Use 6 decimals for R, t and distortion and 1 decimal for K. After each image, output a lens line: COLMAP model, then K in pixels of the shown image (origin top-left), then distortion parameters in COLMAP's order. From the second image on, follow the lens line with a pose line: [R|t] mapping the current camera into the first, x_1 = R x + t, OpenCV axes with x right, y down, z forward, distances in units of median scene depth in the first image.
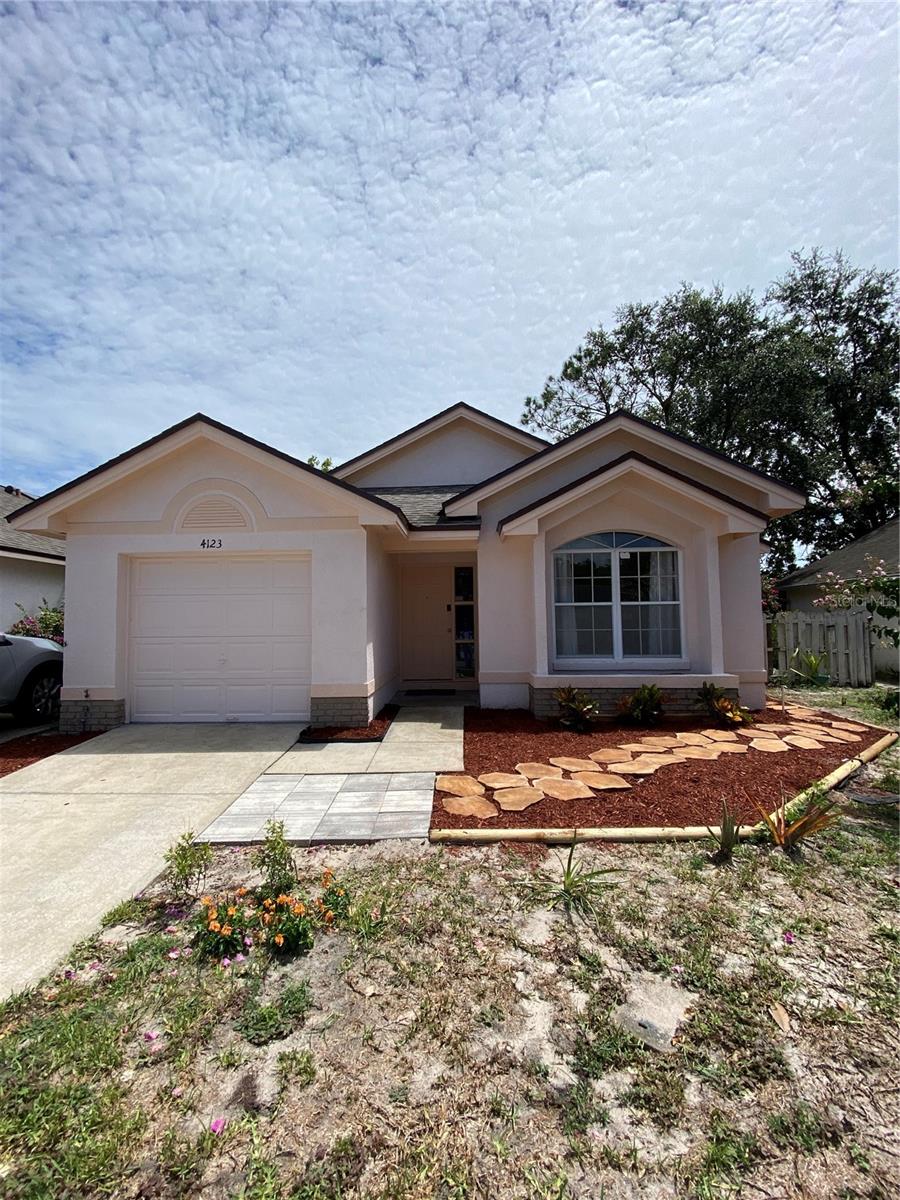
lens RADIAL K [[483.2, 0, 450.0], [0, 483.2, 600.0], [0, 0, 1]] dist [0.000149, -0.000009]
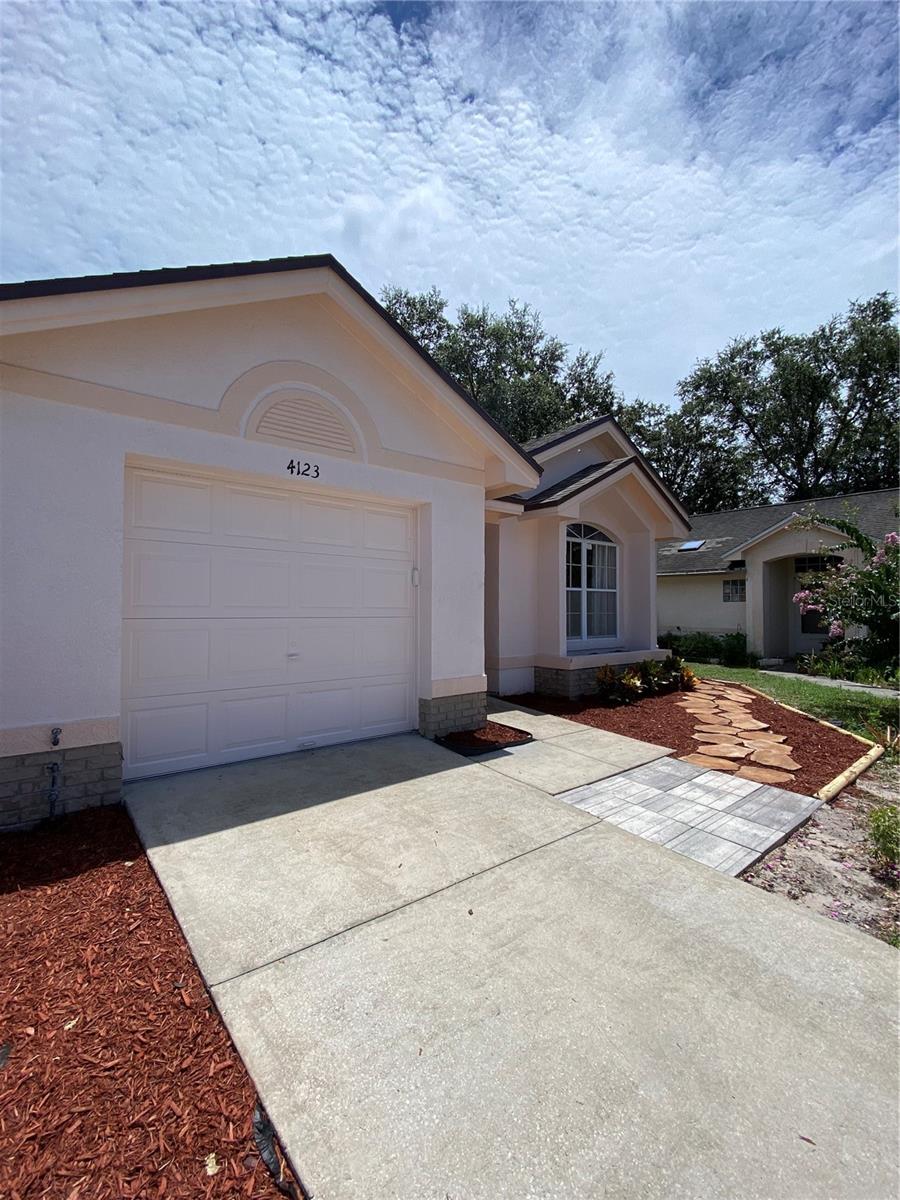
lens RADIAL K [[514.2, 0, 450.0], [0, 514.2, 600.0], [0, 0, 1]] dist [0.000332, -0.000046]
pose [[0.765705, 0.026203, 0.642657, -0.770687], [-0.046905, 0.998784, 0.015163, 0.033292], [-0.641479, -0.041755, 0.766004, 0.364589]]
